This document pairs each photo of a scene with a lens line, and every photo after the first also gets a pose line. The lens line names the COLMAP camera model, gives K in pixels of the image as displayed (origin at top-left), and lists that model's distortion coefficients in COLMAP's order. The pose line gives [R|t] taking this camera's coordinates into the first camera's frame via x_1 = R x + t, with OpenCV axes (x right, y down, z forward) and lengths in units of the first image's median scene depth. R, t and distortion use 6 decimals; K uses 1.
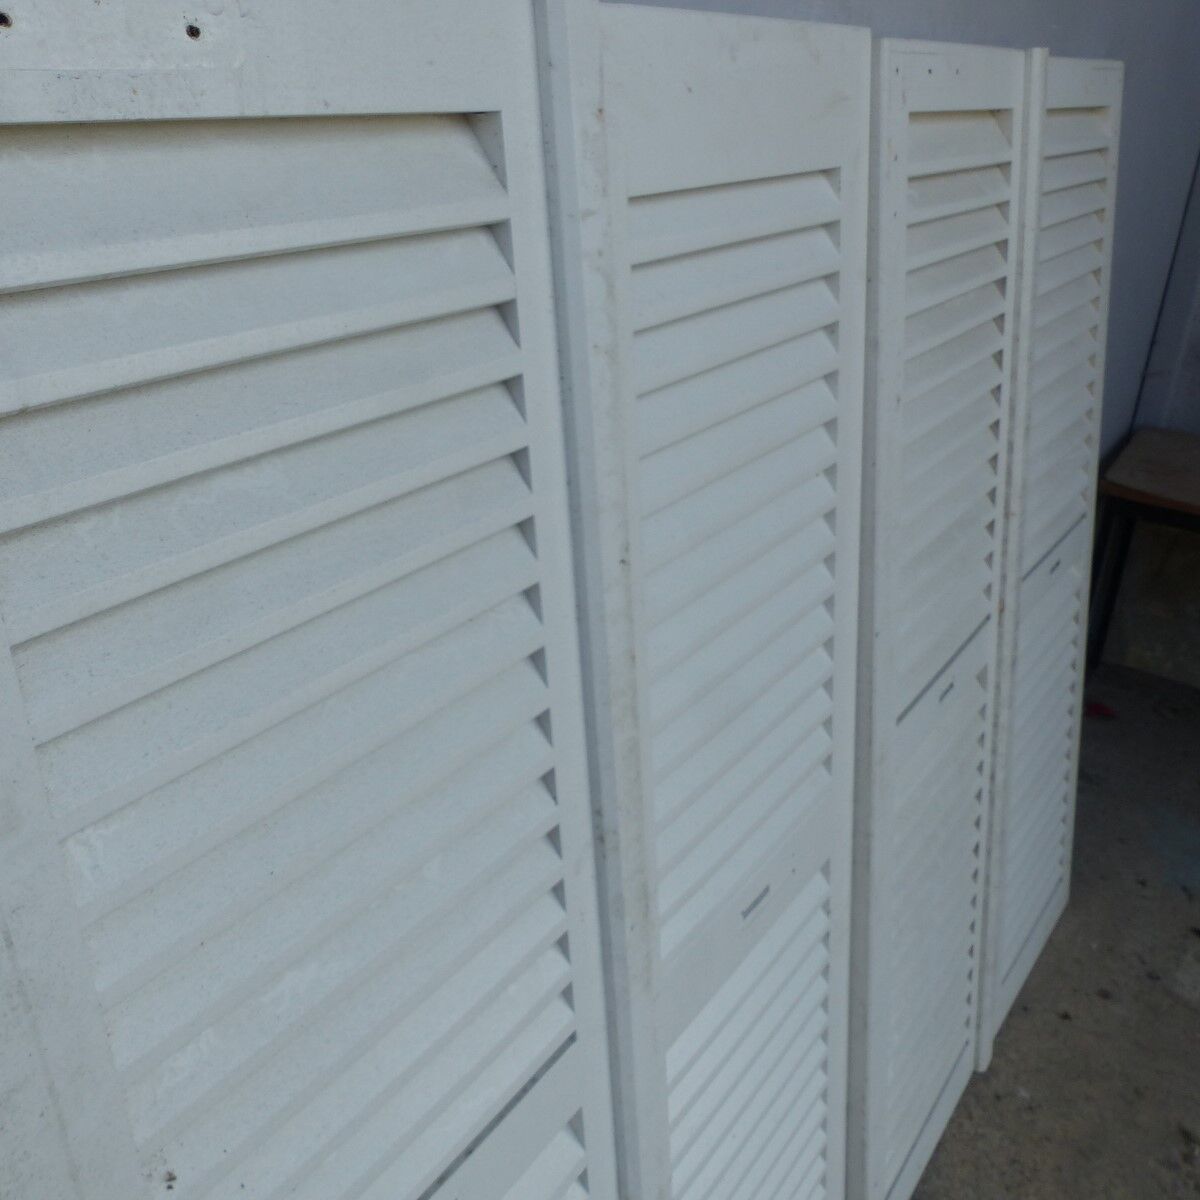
lens RADIAL K [[1213.2, 0, 598.6], [0, 1213.2, 594.1], [0, 0, 1]] dist [-0.024729, 0.000000]
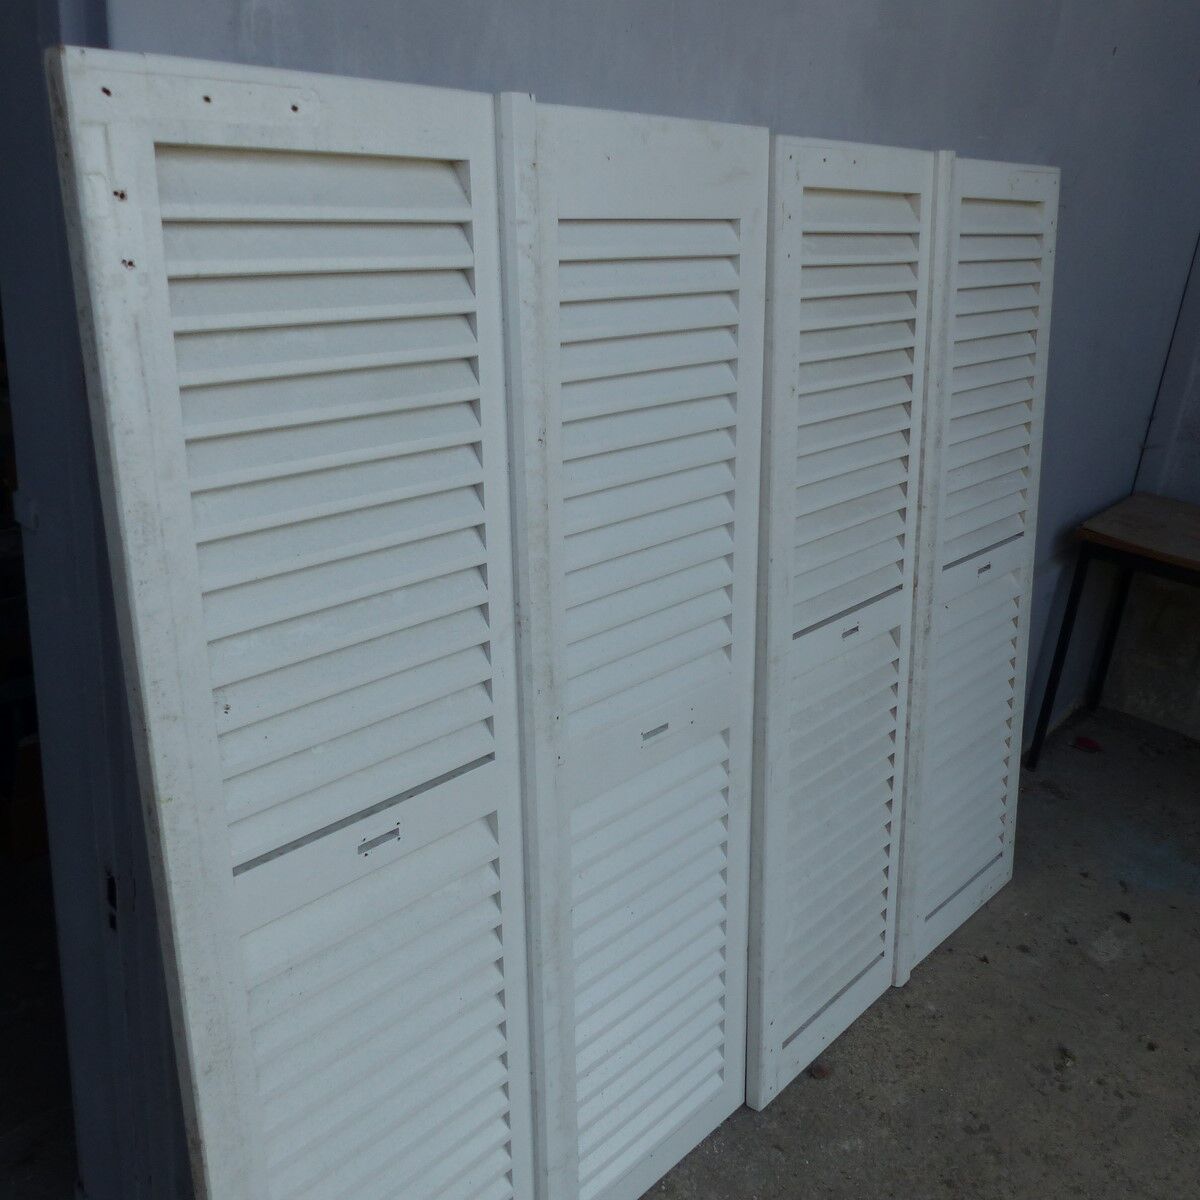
lens RADIAL K [[1213.2, 0, 595.1], [0, 1213.2, 603.3], [0, 0, 1]] dist [-0.024729, 0.000000]
pose [[0.991163, 0.078031, -0.107269, 0.203392], [-0.085135, 0.994355, -0.063320, 0.205057], [0.101722, 0.071893, 0.992212, -0.415112]]
